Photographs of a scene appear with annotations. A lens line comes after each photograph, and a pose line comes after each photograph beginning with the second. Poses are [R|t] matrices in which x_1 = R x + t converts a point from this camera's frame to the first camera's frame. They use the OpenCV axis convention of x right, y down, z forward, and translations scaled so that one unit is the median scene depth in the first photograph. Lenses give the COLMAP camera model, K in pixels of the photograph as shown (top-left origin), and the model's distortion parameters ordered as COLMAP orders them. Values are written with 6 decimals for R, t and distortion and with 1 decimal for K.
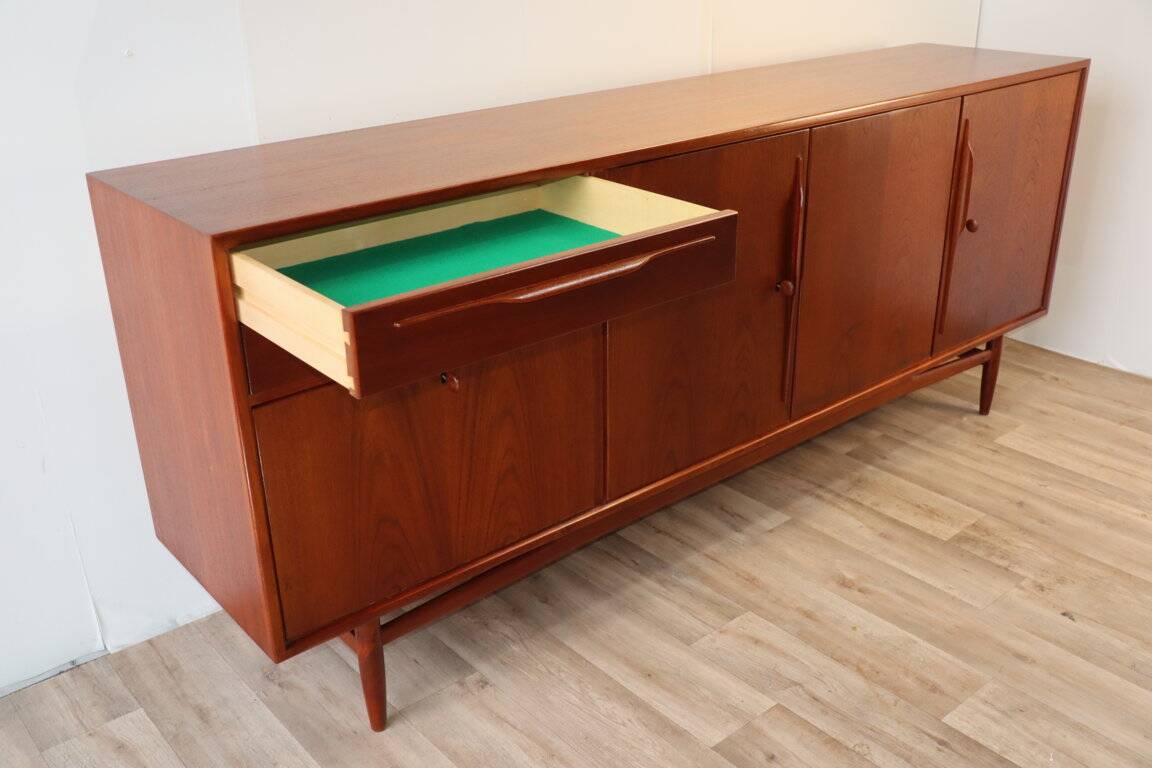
lens RADIAL K [[1115.4, 0, 572.9], [0, 1115.4, 384.1], [0, 0, 1]] dist [-0.107738, 0.210335]
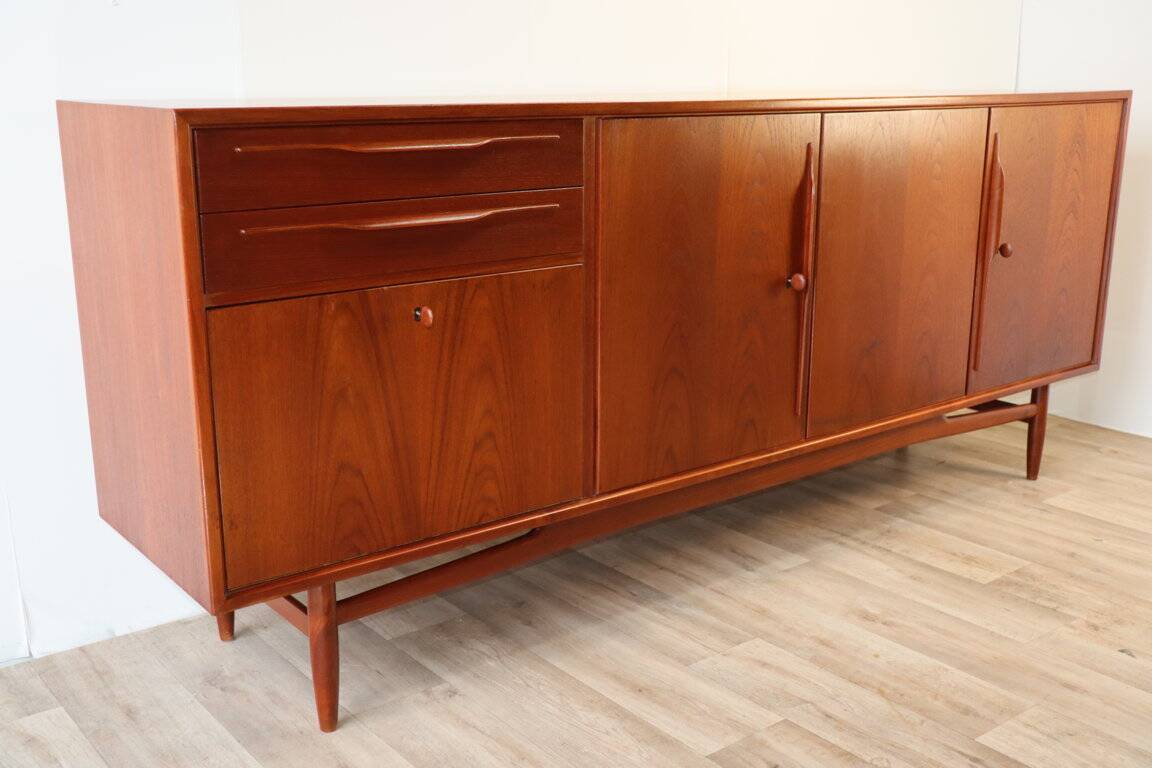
lens RADIAL K [[1218.2, 0, 573.8], [0, 1218.2, 377.4], [0, 0, 1]] dist [-0.079919, 0.281483]
pose [[0.999339, 0.022950, -0.028197, 0.033289], [-0.027386, 0.985295, -0.168655, 0.159876], [0.023911, 0.169316, 0.985272, 0.005173]]
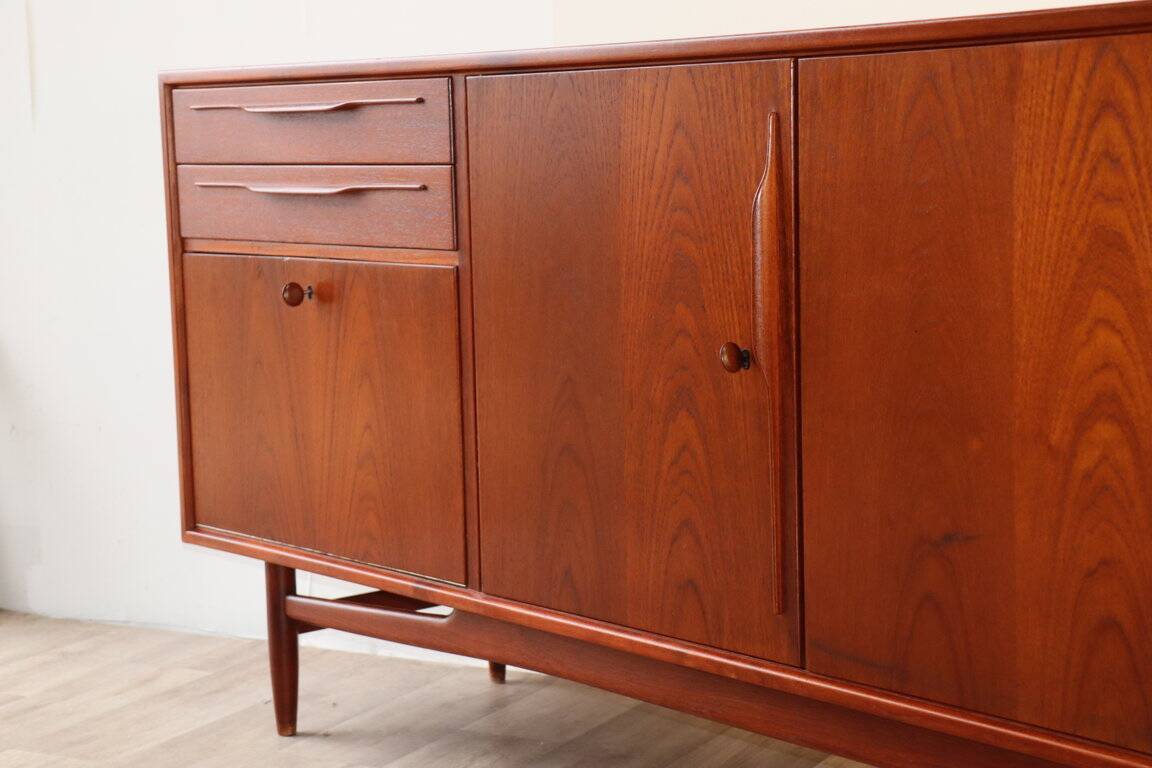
lens RADIAL K [[2089.3, 0, 576.0], [0, 2089.3, 384.0], [0, 0, 1]] dist [0.230101, 0.161629]
pose [[0.028745, 0.118548, -0.992532, 1.112690], [-0.399364, 0.911613, 0.097317, -0.133483], [0.916342, 0.393585, 0.073548, 0.814716]]
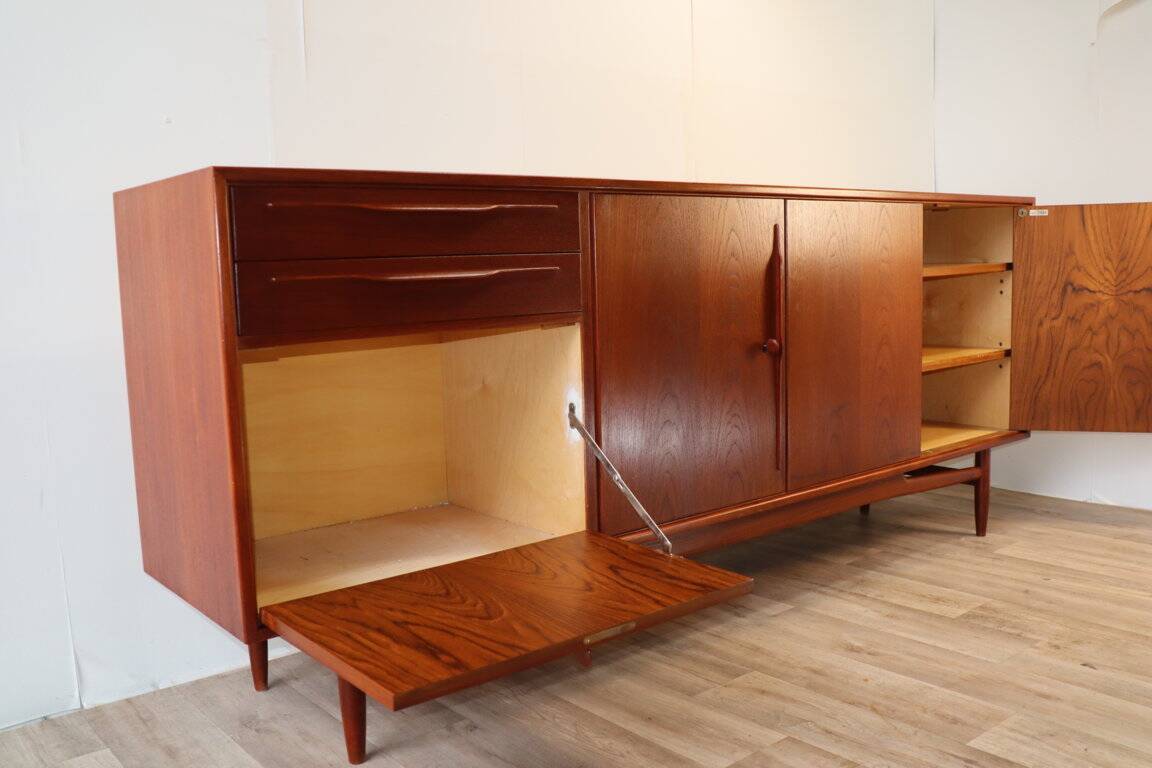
lens RADIAL K [[1033.1, 0, 576.0], [0, 1033.1, 384.0], [0, 0, 1]] dist [-0.131107, 0.162813]
pose [[0.999819, -0.013439, -0.013492, 0.019456], [0.008870, 0.955602, -0.294528, 0.216332], [0.016851, 0.294355, 0.955548, 0.081007]]
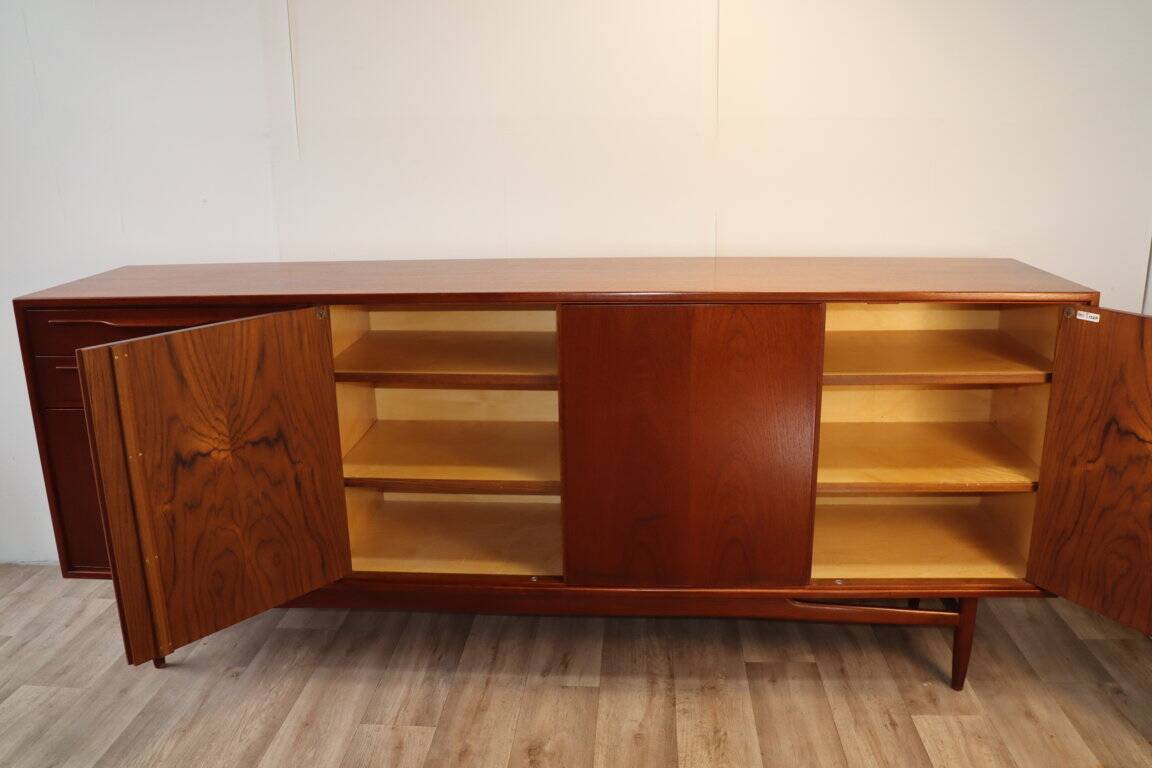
lens RADIAL K [[948.9, 0, 576.0], [0, 948.9, 384.0], [0, 0, 1]] dist [-0.161677, 0.129663]
pose [[0.718920, 0.185394, -0.669912, 0.770928], [-0.276169, 0.960624, -0.030525, -0.123899], [0.637875, 0.206954, 0.741812, 0.327071]]
